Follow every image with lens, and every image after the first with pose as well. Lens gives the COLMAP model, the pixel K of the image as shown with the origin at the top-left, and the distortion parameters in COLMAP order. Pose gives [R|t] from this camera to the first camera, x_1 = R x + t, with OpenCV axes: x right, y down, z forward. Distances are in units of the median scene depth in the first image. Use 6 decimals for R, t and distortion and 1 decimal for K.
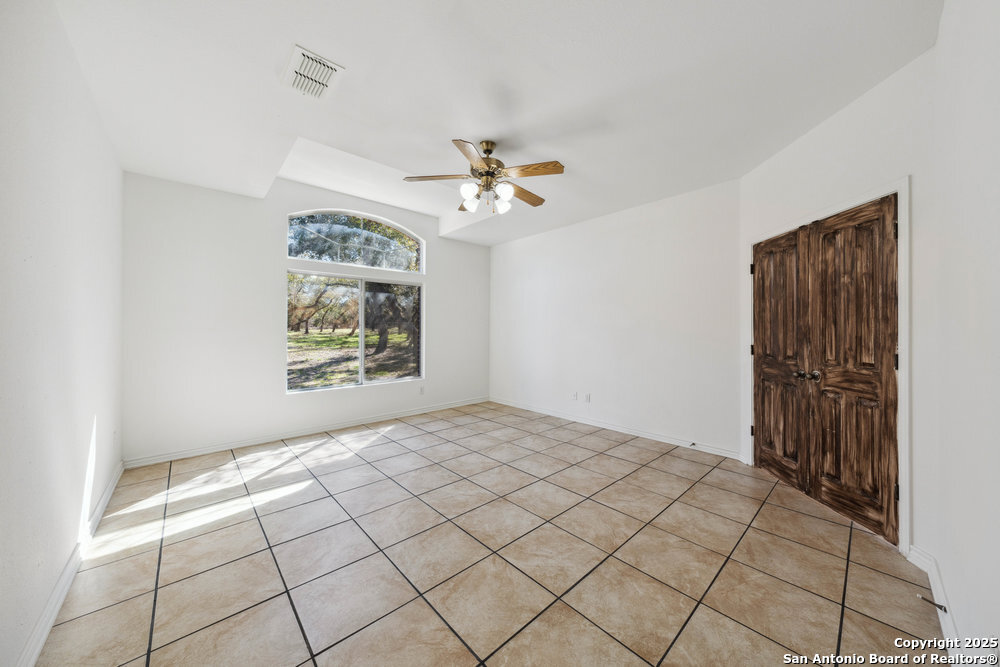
lens RADIAL K [[340.6, 0, 505.2], [0, 340.6, 332.3], [0, 0, 1]] dist [0.000927, 0.000058]
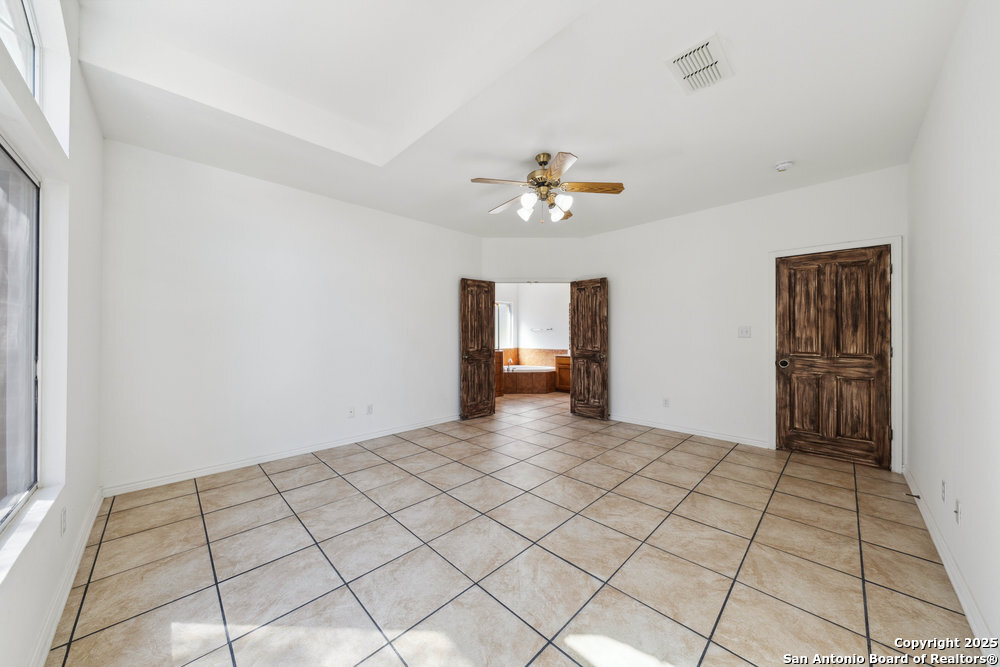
lens RADIAL K [[340.6, 0, 505.2], [0, 340.6, 332.3], [0, 0, 1]] dist [0.000927, 0.000058]
pose [[-0.039368, 0.005019, 0.999212, -0.817557], [0.005729, 0.999972, -0.004797, 0.000490], [-0.999208, 0.005535, -0.039395, 0.858543]]
